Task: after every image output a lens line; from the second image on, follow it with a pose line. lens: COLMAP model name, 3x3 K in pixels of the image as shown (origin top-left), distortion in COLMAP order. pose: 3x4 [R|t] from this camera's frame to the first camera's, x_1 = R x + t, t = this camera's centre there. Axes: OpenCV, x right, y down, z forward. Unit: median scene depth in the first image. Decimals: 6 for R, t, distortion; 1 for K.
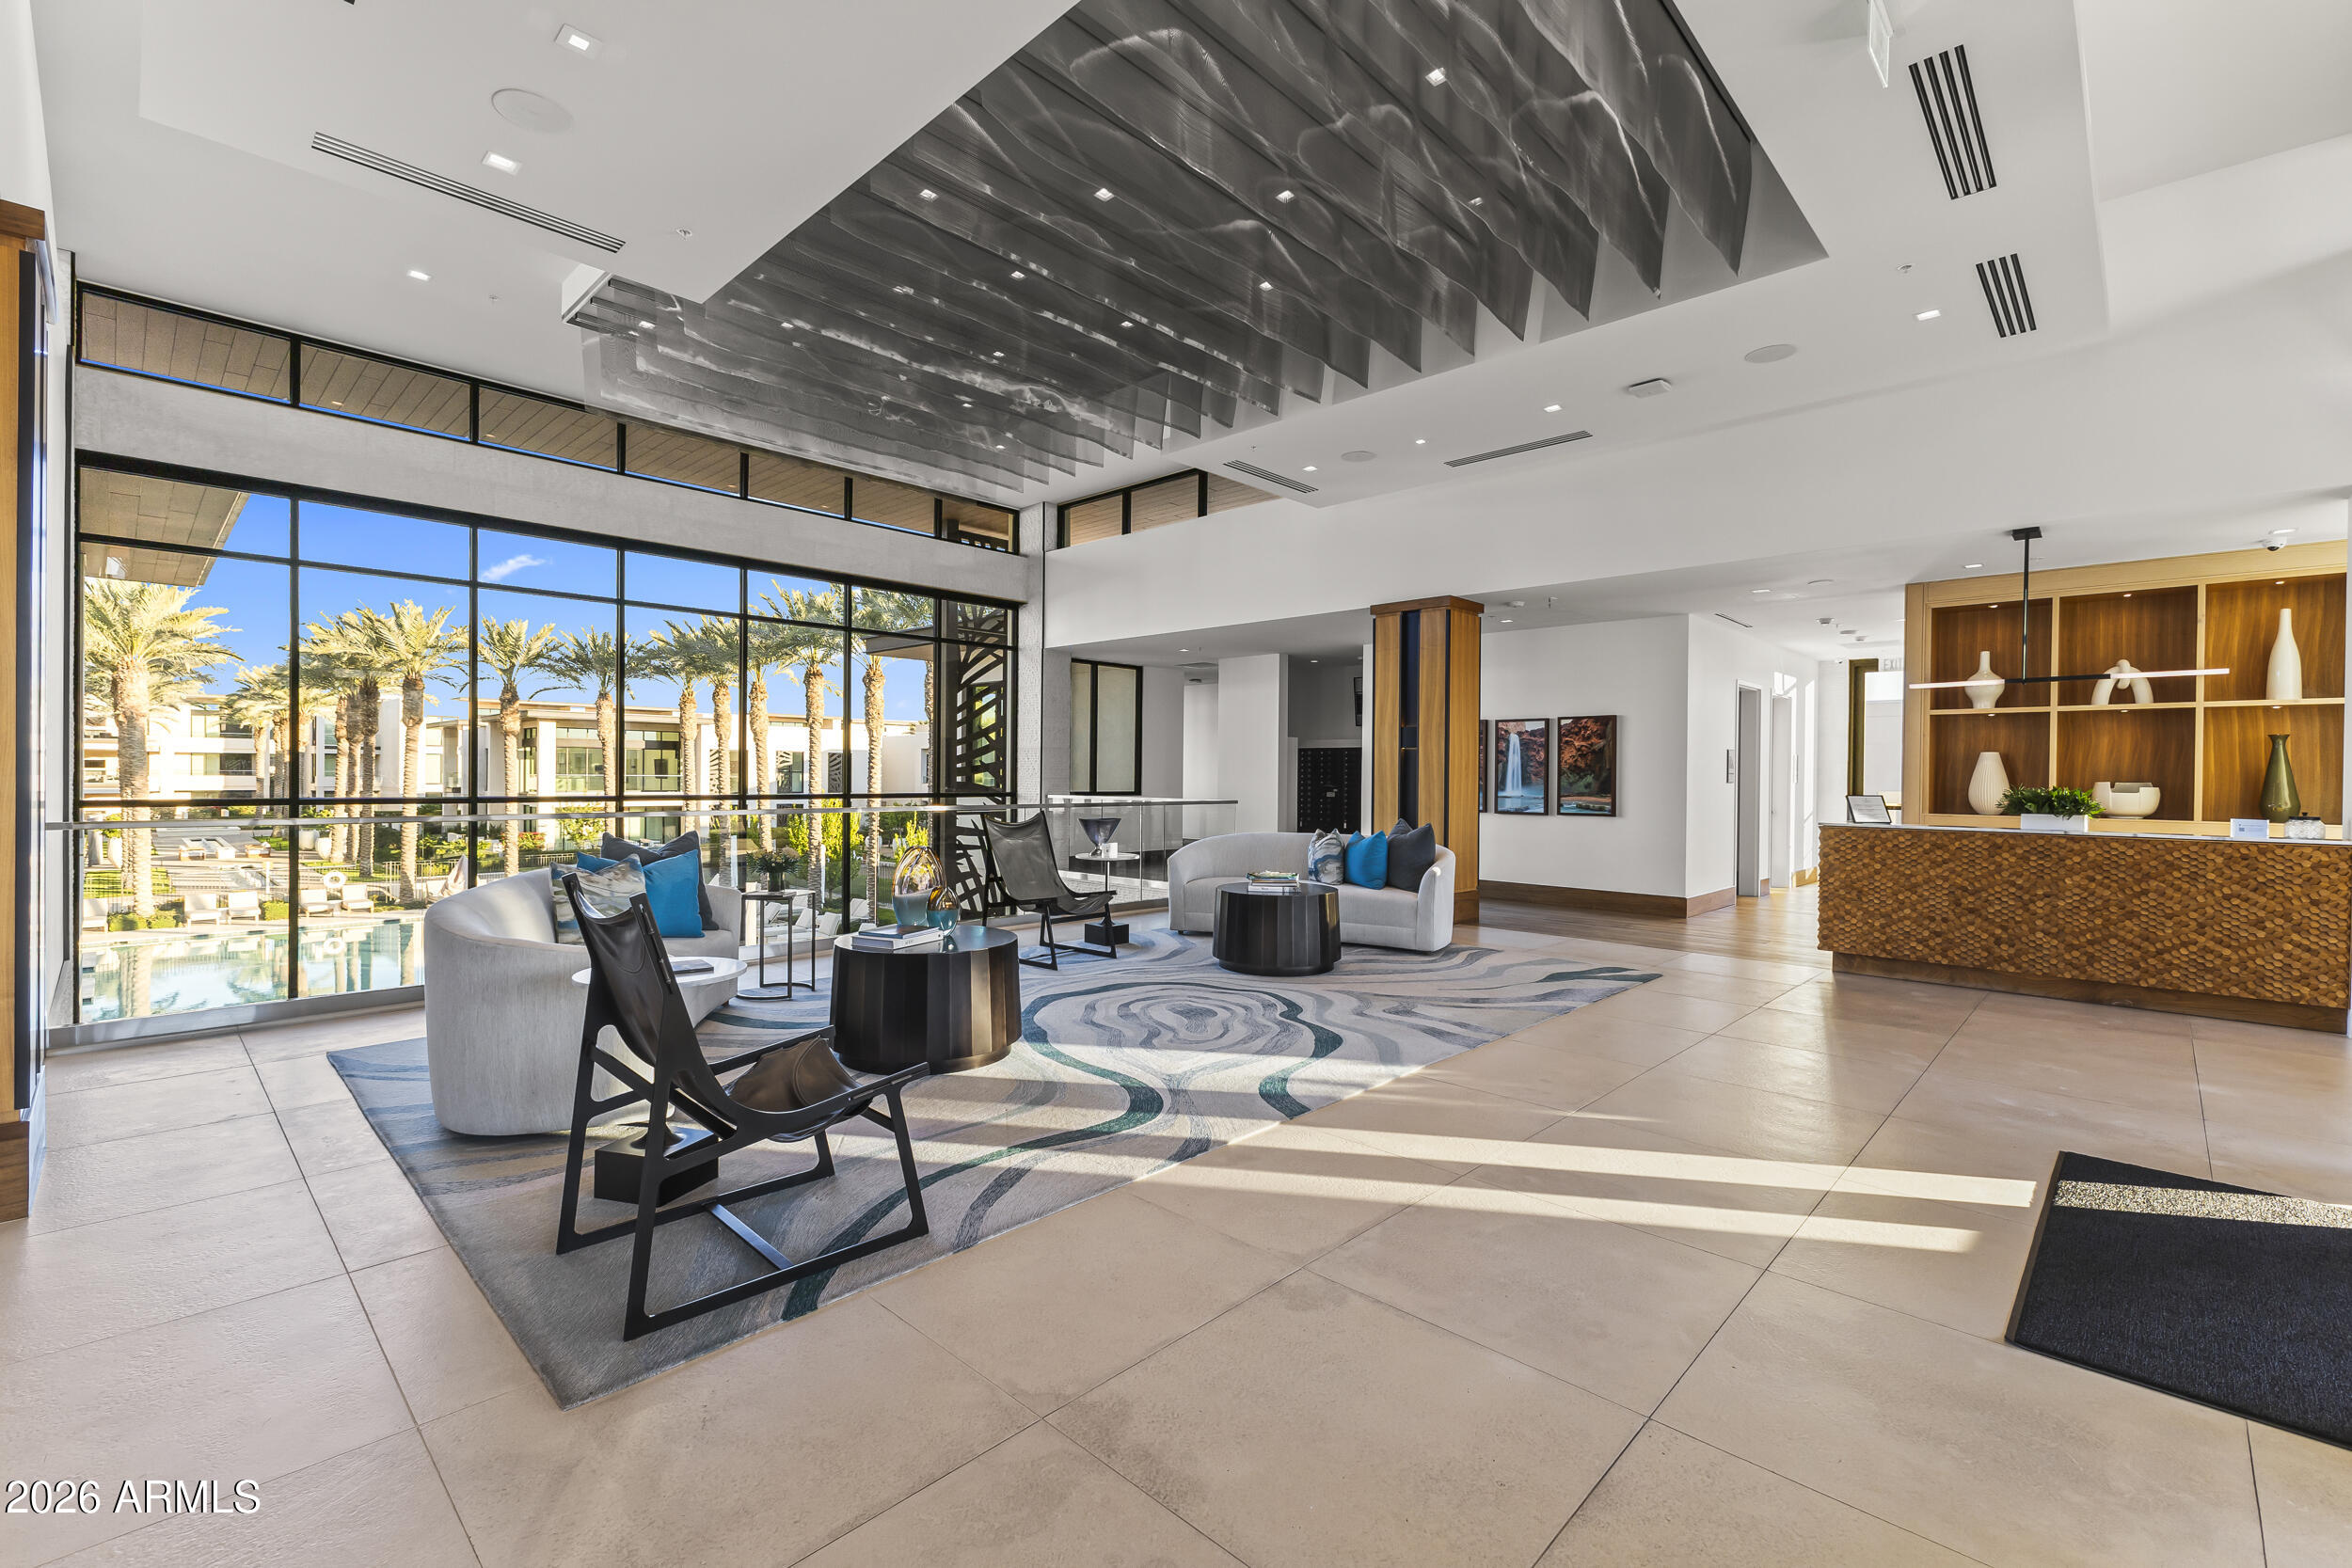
lens RADIAL K [[1015.1, 0, 1163.4], [0, 1015.1, 778.6], [0, 0, 1]] dist [0.010352, -0.001703]
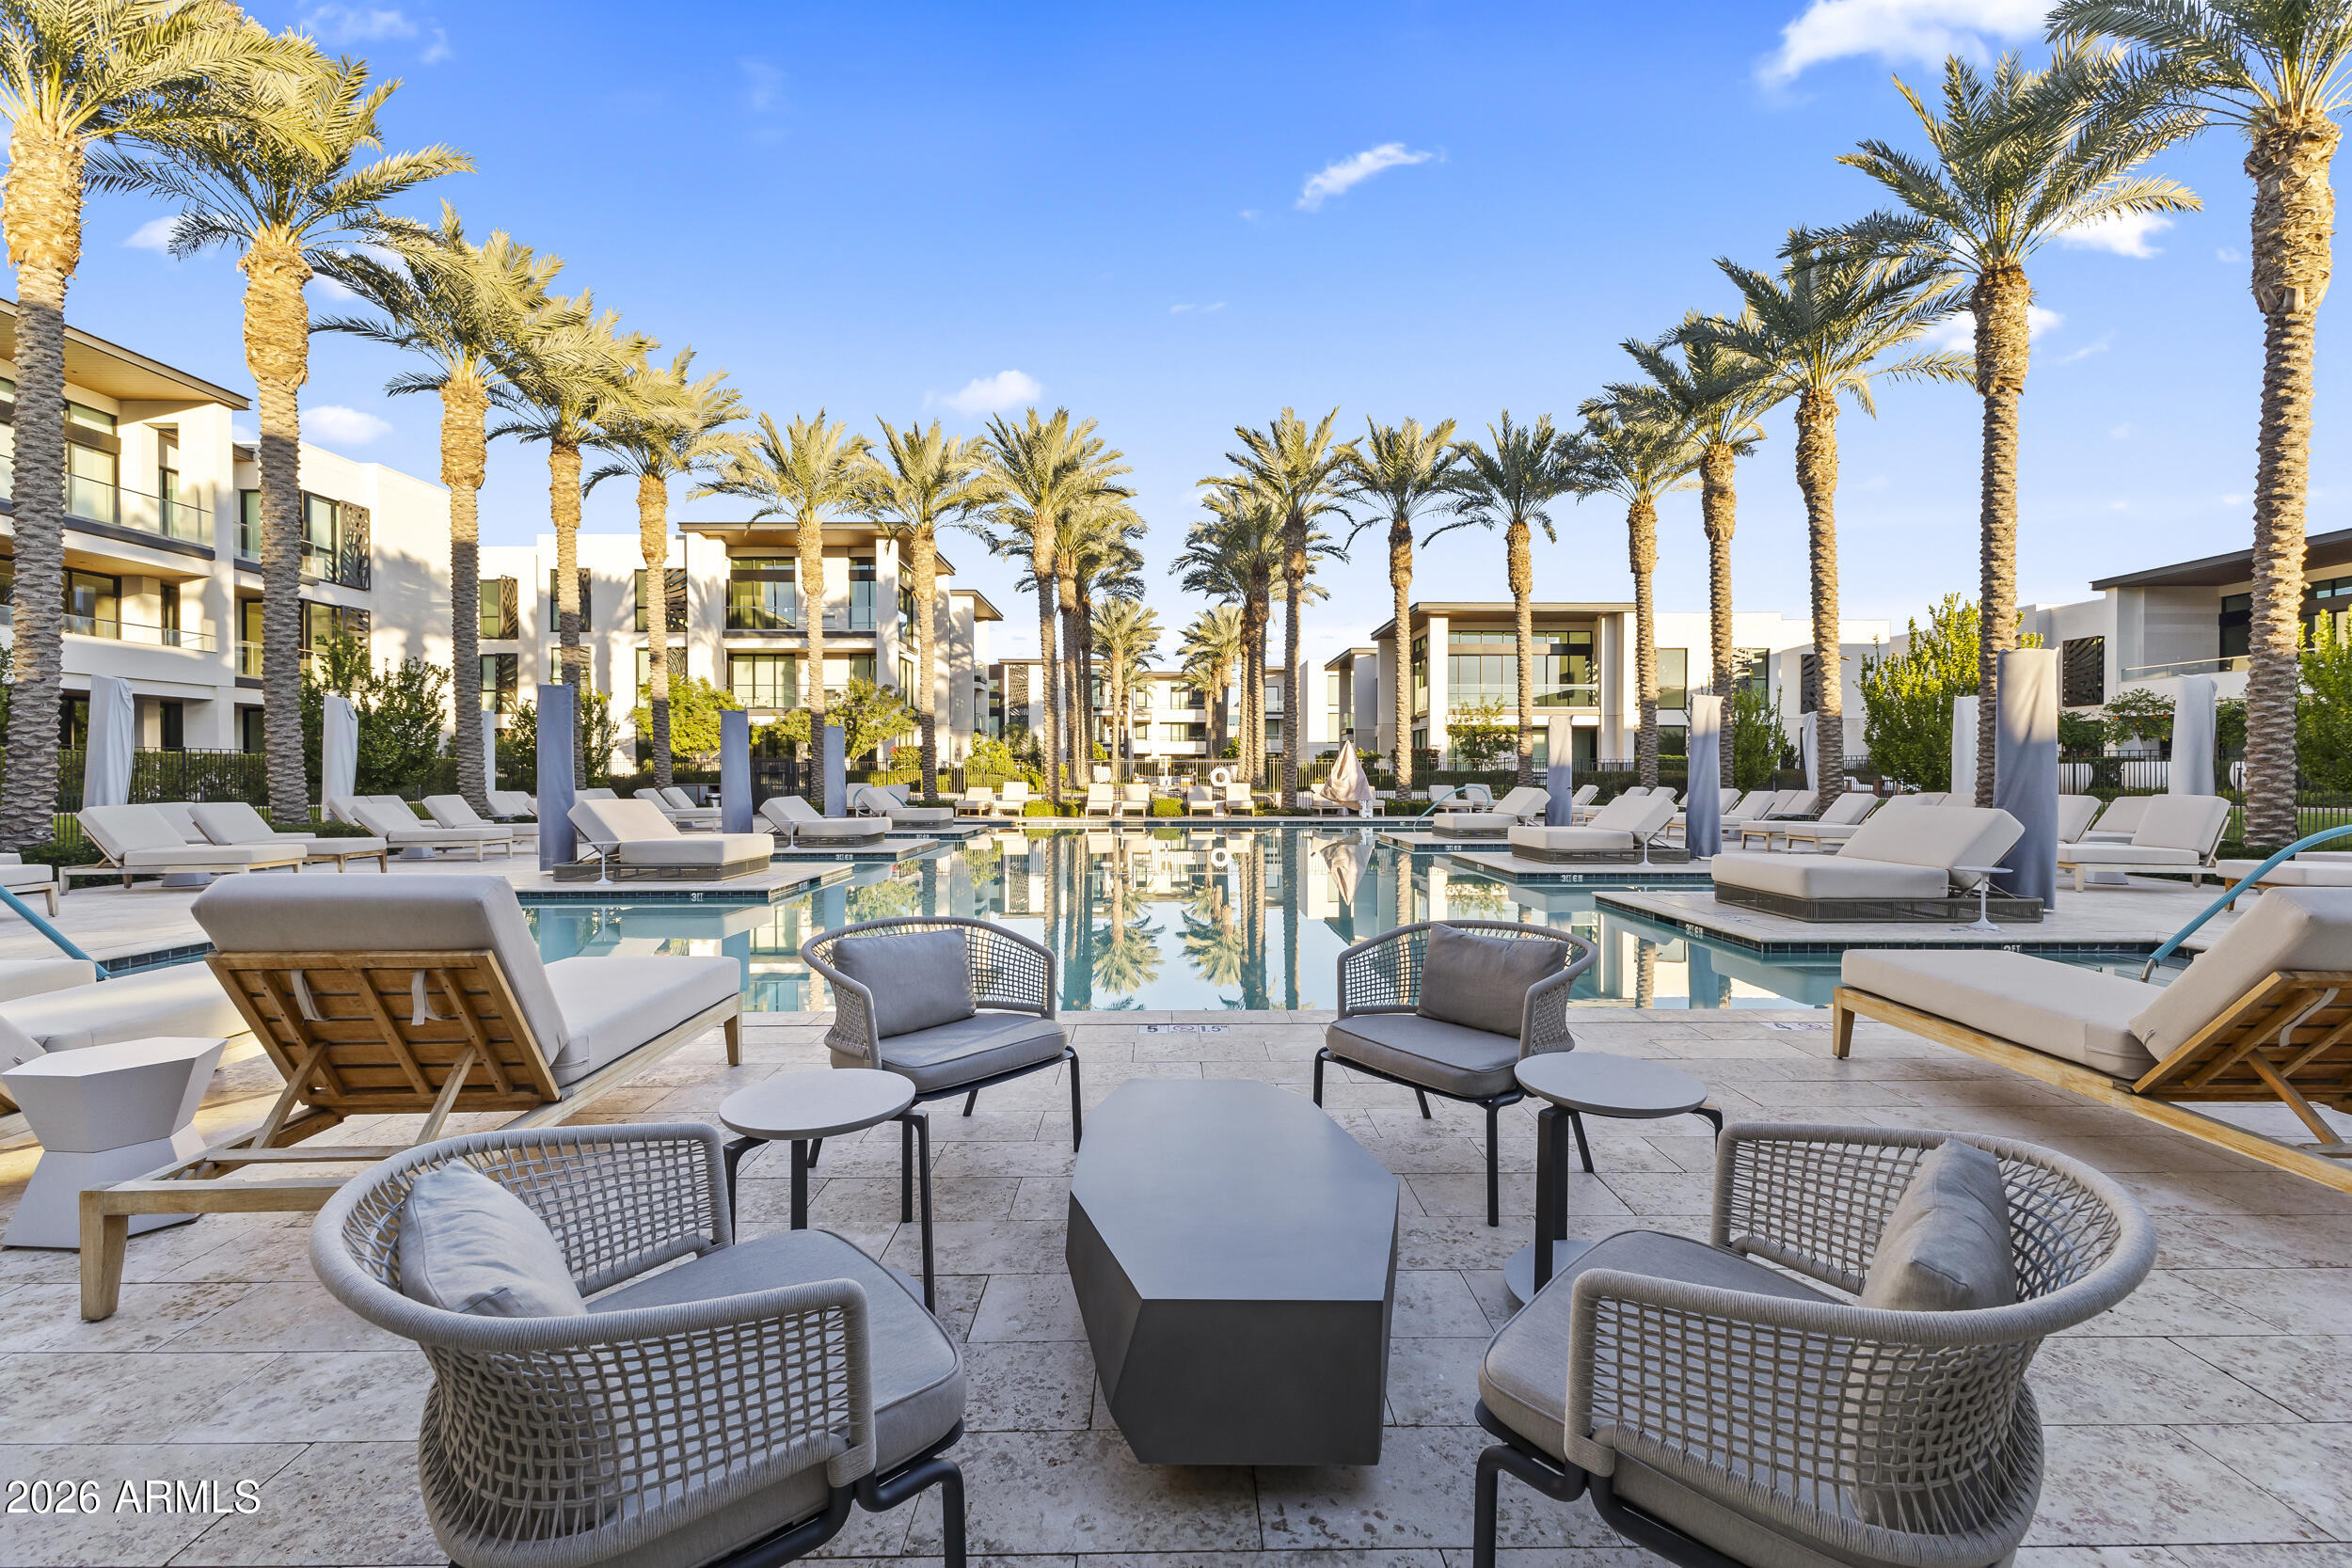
lens RADIAL K [[1015.1, 0, 1174.0], [0, 1015.1, 780.5], [0, 0, 1]] dist [0.010352, -0.001703]
pose [[0.707584, -0.000227, -0.706629, -1.270605], [0.003705, 0.999987, 0.003388, 0.495053], [0.706620, -0.005015, 0.707576, 1.933670]]
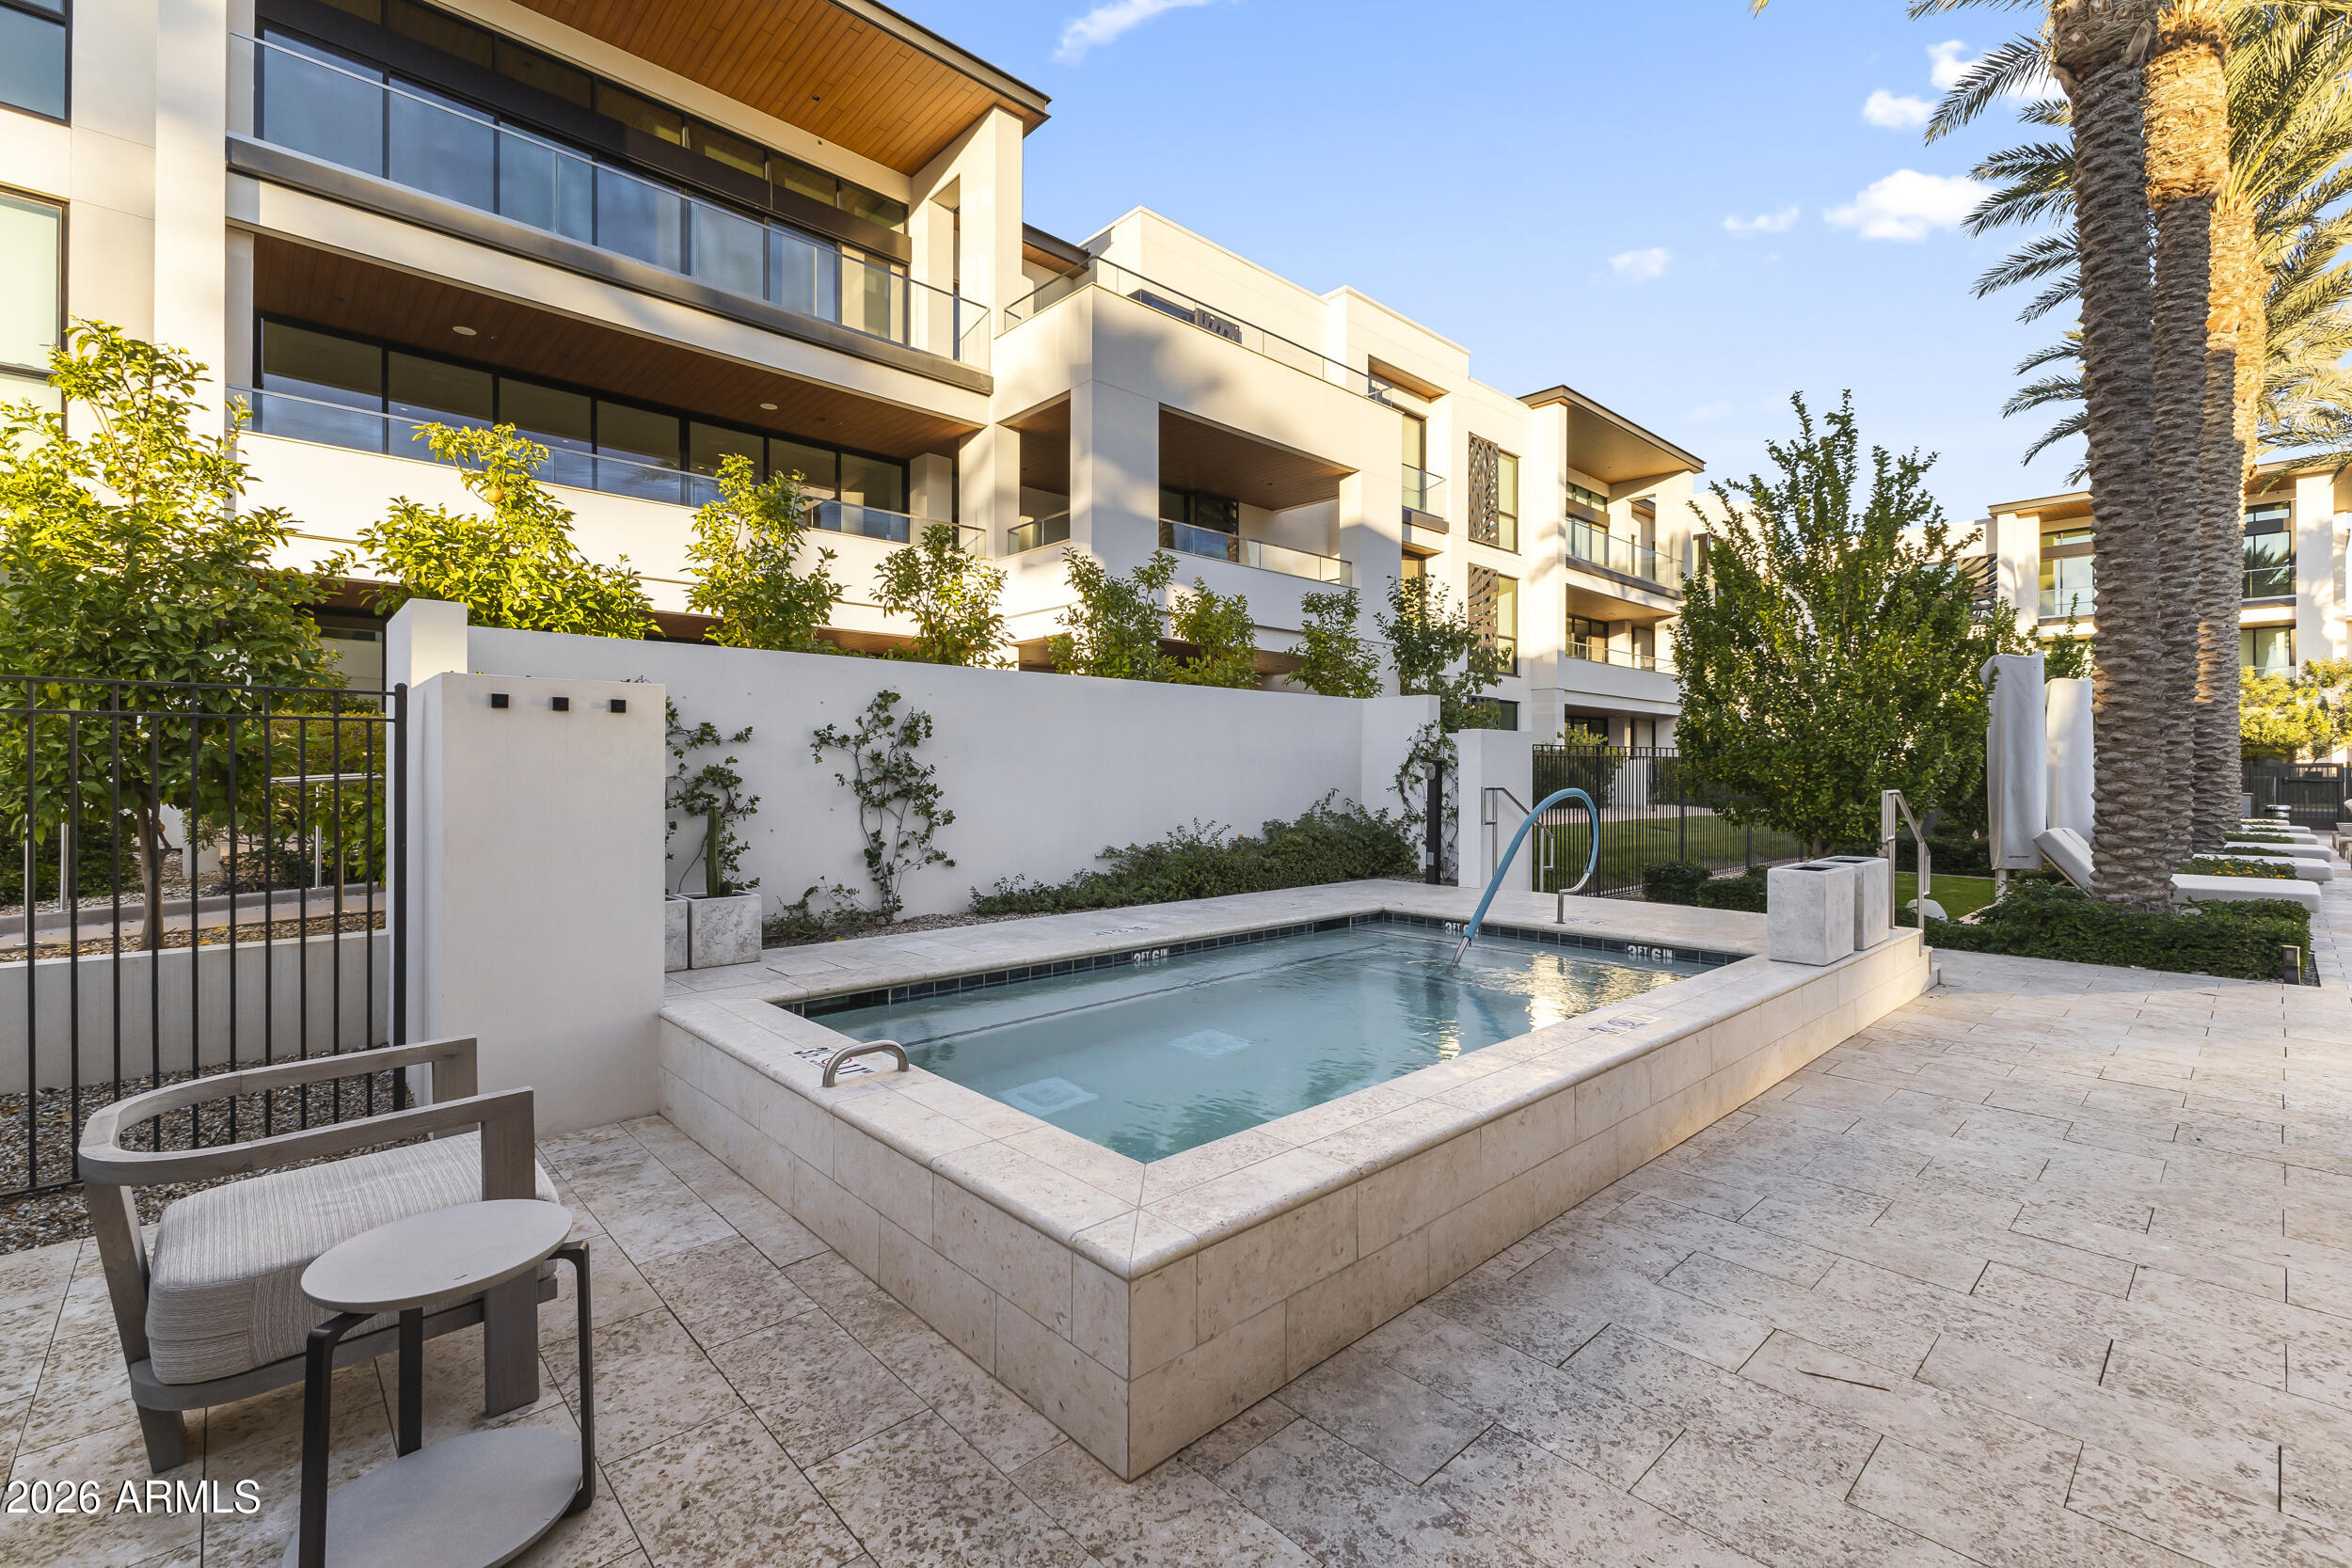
lens RADIAL K [[1015.1, 0, 1184.2], [0, 1015.1, 769.4], [0, 0, 1]] dist [0.010352, -0.001703]
pose [[-0.044630, -0.008906, -0.998964, -1.797412], [-0.002087, 0.999959, -0.008821, 0.476526], [0.999001, 0.001691, -0.044647, 0.215595]]
